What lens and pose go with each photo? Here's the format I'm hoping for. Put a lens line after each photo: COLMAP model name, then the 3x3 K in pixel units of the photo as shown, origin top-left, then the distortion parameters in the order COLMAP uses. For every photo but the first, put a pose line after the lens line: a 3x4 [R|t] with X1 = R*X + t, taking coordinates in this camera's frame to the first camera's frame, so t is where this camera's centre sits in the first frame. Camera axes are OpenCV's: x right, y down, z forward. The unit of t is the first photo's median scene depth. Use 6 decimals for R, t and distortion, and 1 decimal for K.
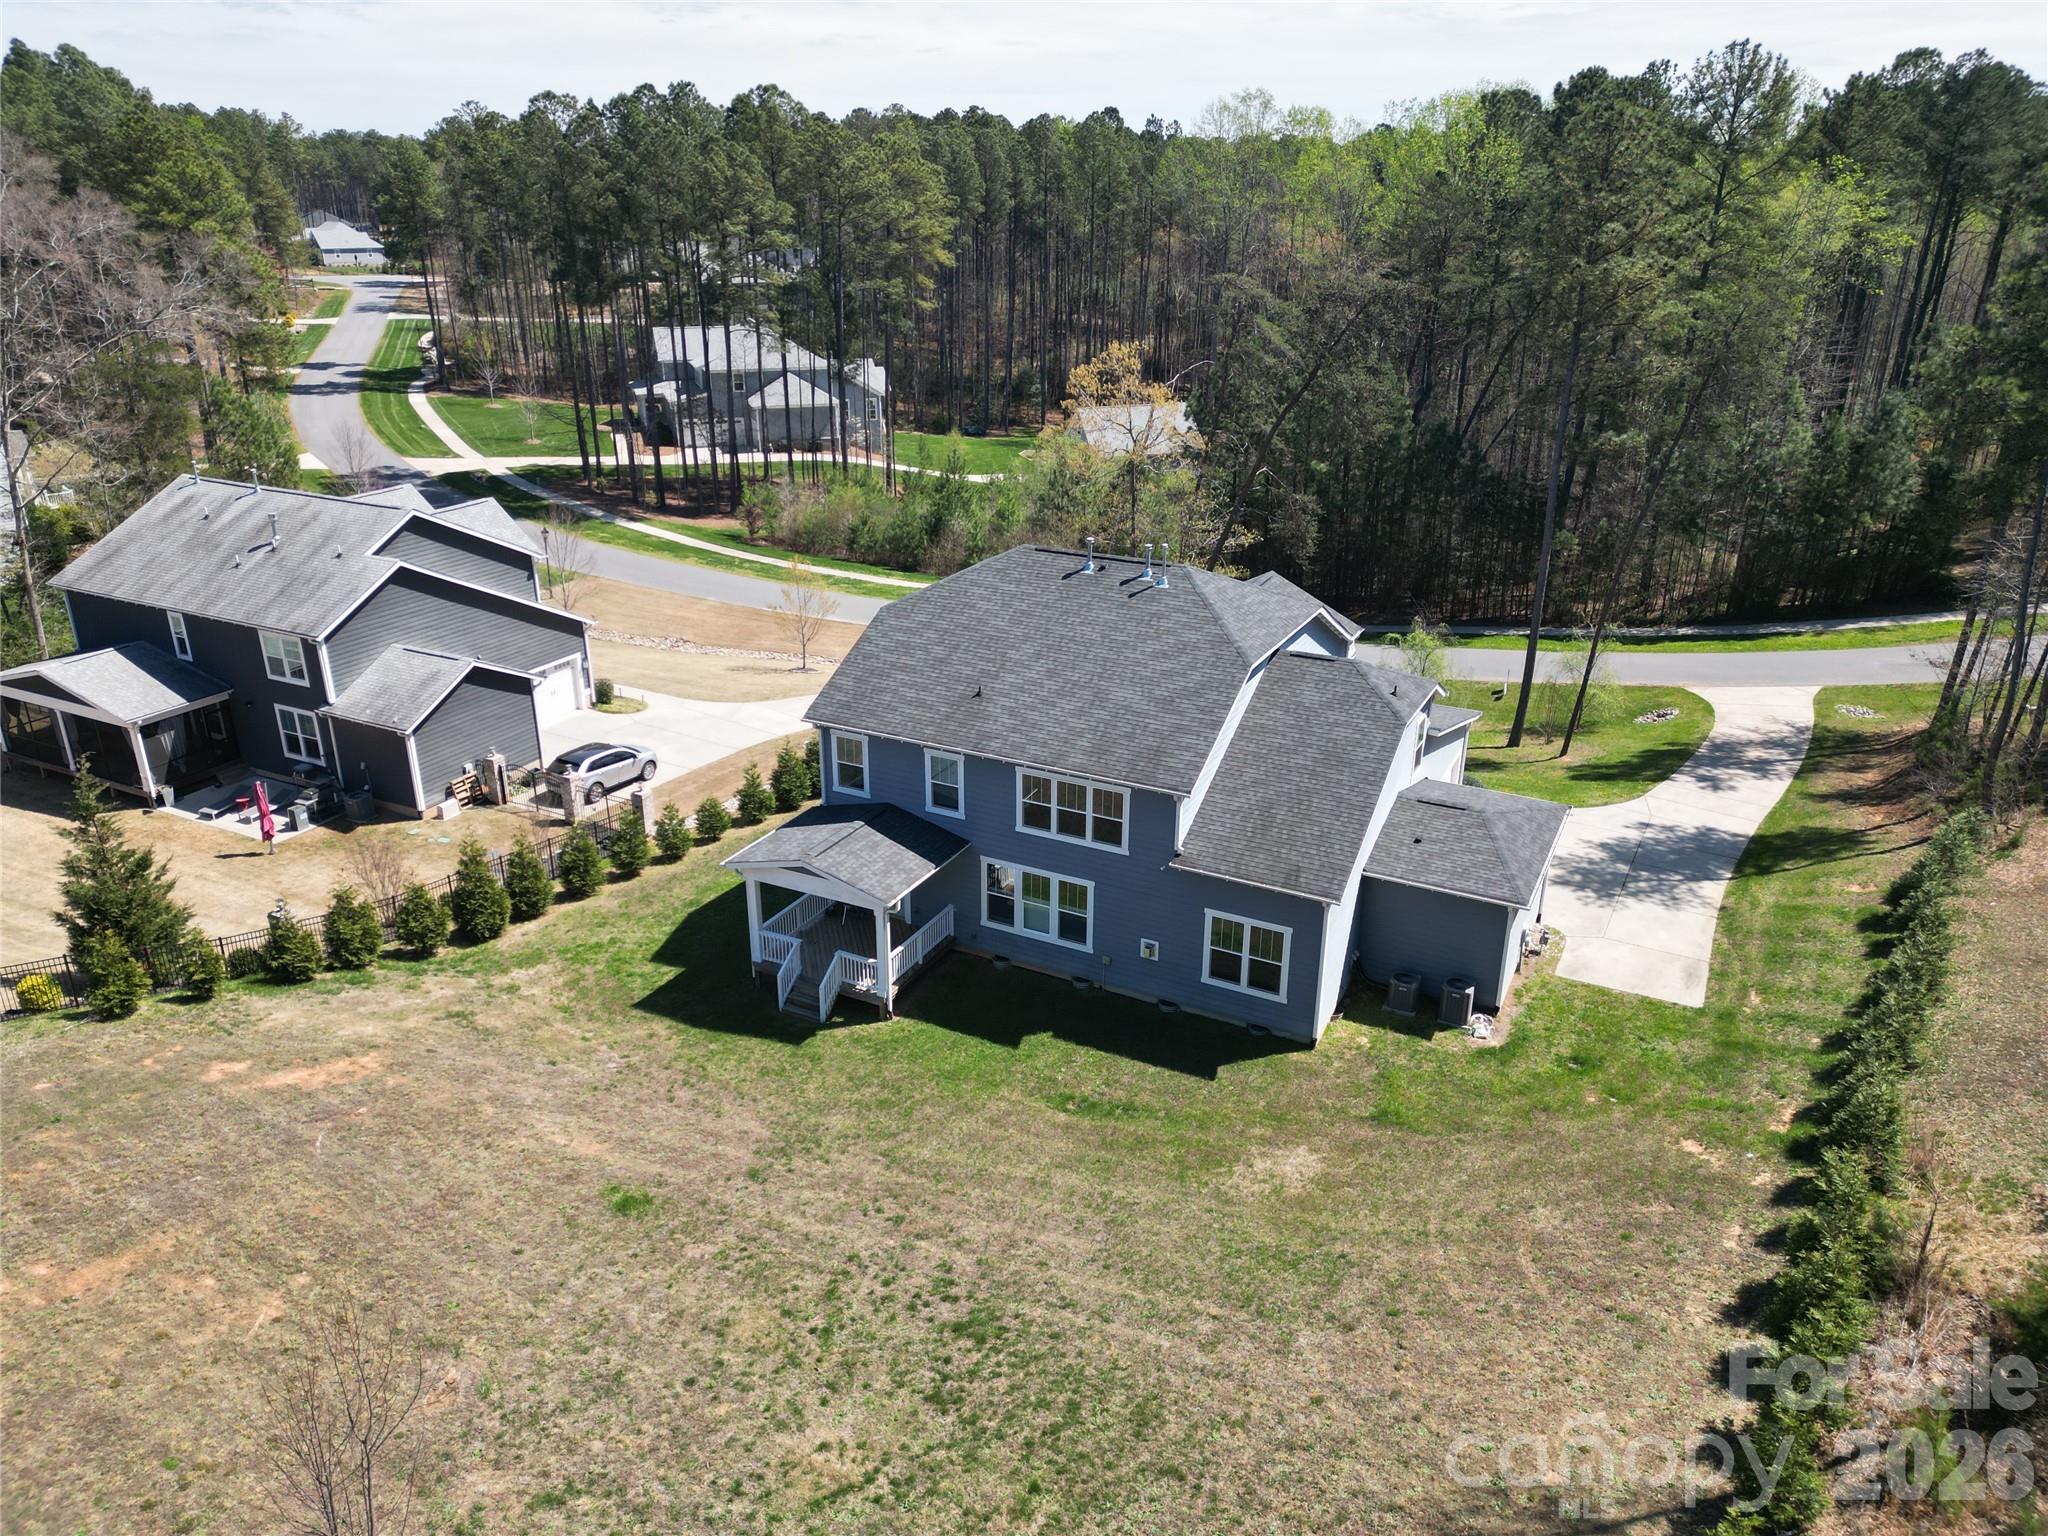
lens RADIAL K [[1411.6, 0, 1024.0], [0, 1411.6, 768.0], [0, 0, 1]] dist [0.095651, -0.109044]
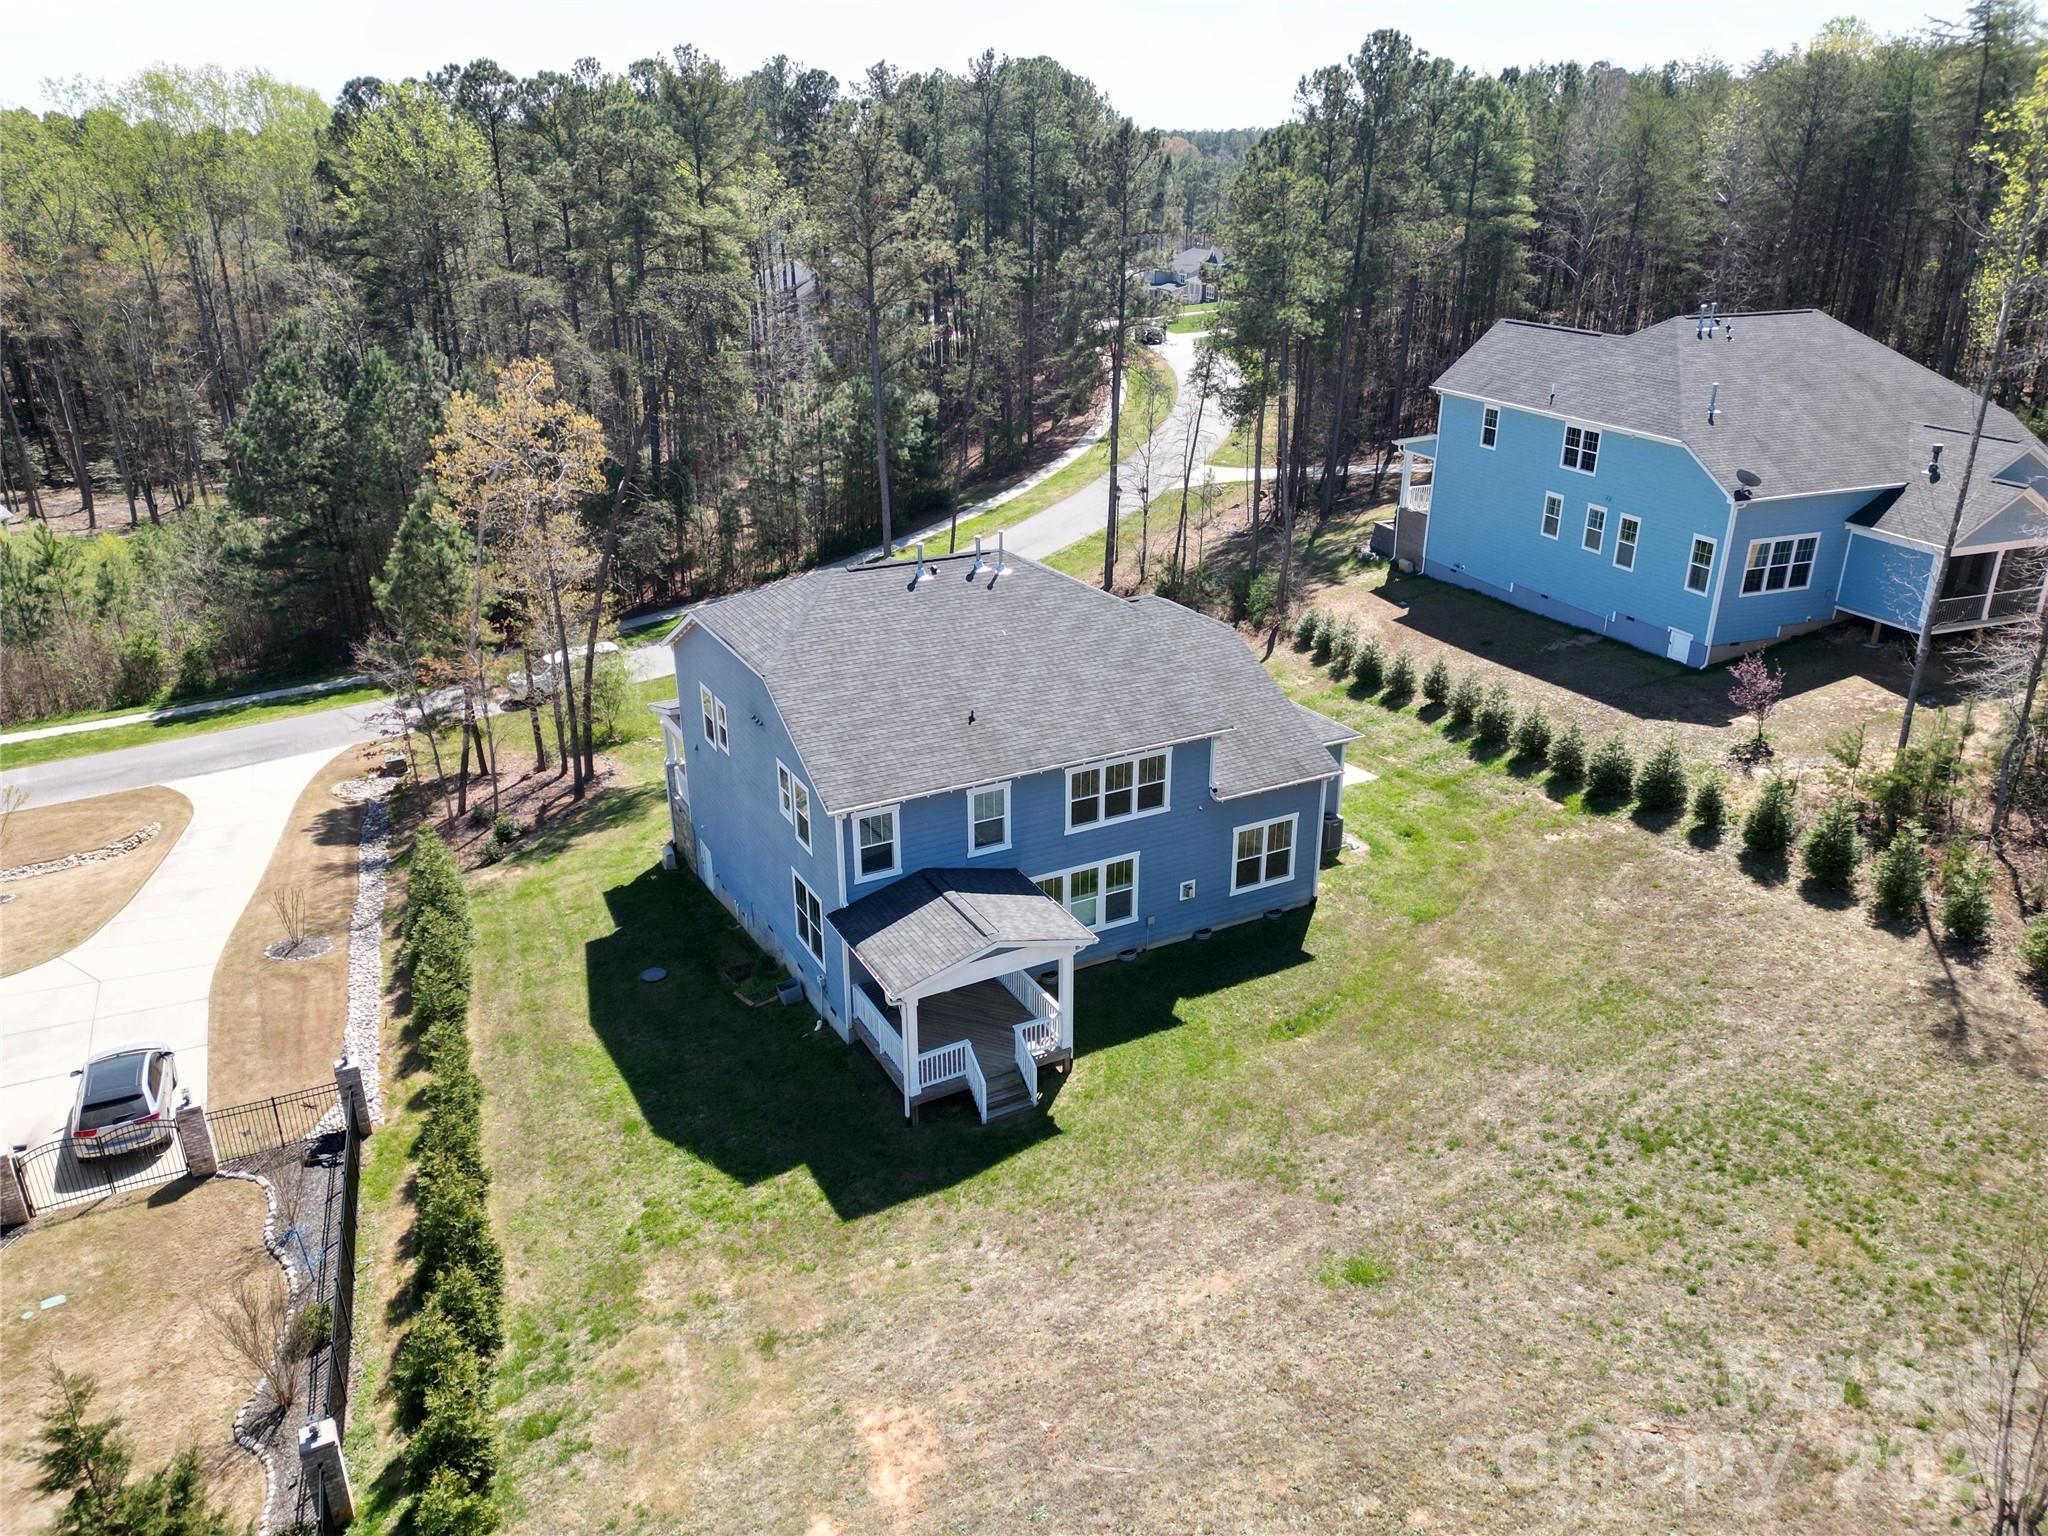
lens RADIAL K [[1411.6, 0, 1024.0], [0, 1411.6, 768.0], [0, 0, 1]] dist [0.095651, -0.109044]
pose [[0.572138, -0.319752, 0.755260, -0.759431], [0.318157, 0.935289, 0.154955, -0.162483], [-0.755933, 0.151635, 0.636845, 0.402645]]
